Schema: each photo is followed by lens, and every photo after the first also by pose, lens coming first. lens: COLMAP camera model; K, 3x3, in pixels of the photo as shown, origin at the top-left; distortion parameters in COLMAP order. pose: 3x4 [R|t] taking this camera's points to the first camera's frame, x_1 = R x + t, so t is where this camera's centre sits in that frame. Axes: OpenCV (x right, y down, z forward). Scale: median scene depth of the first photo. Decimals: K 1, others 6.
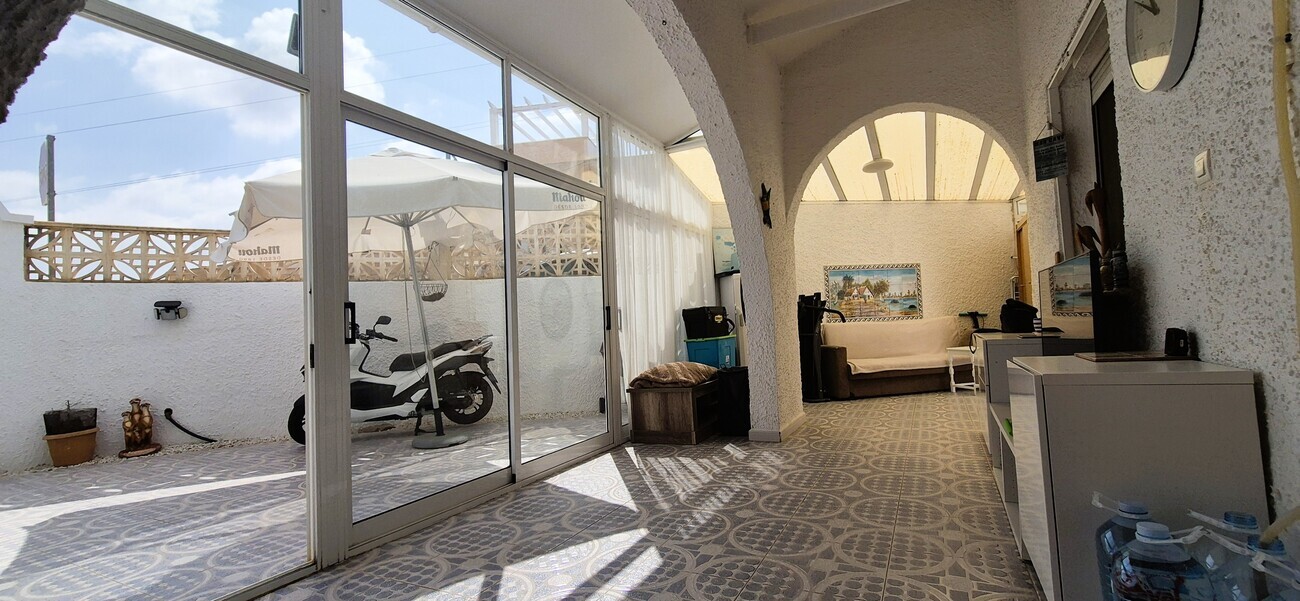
lens RADIAL K [[531.4, 0, 650.0], [0, 531.4, 300.5], [0, 0, 1]] dist [0.001618, 0.000182]
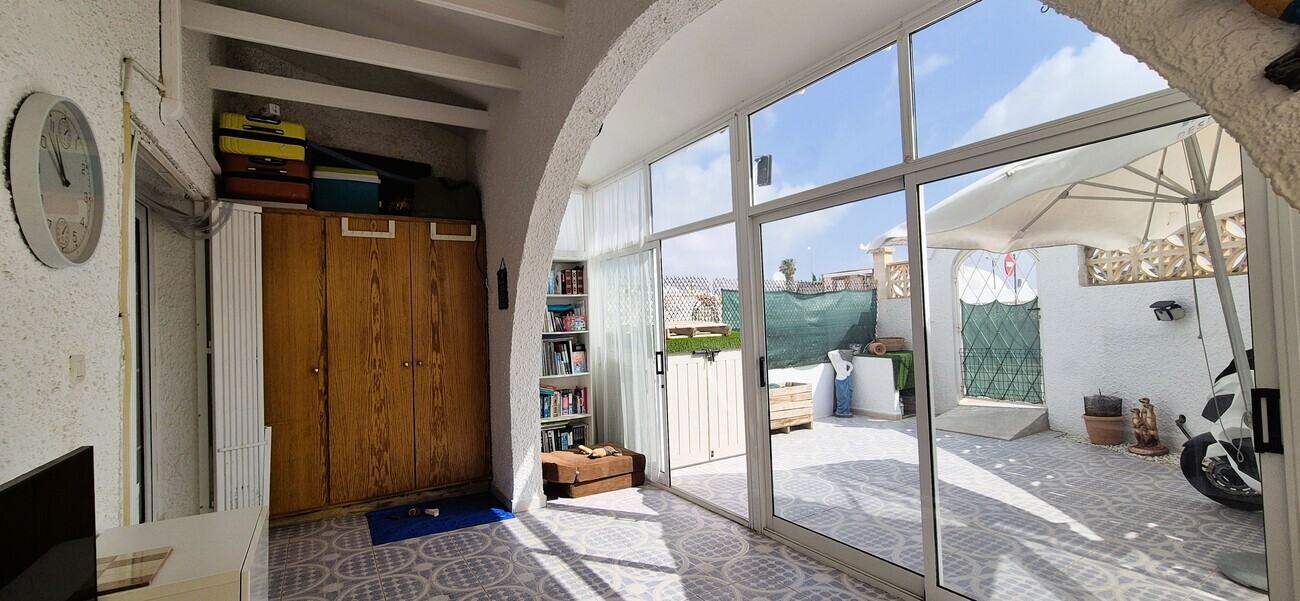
lens RADIAL K [[531.4, 0, 650.0], [0, 531.4, 300.5], [0, 0, 1]] dist [0.001618, 0.000182]
pose [[-0.496723, 0.028612, -0.867437, 0.715332], [0.094500, 0.995297, -0.021284, -0.128963], [0.862749, -0.092545, -0.497091, 1.306193]]
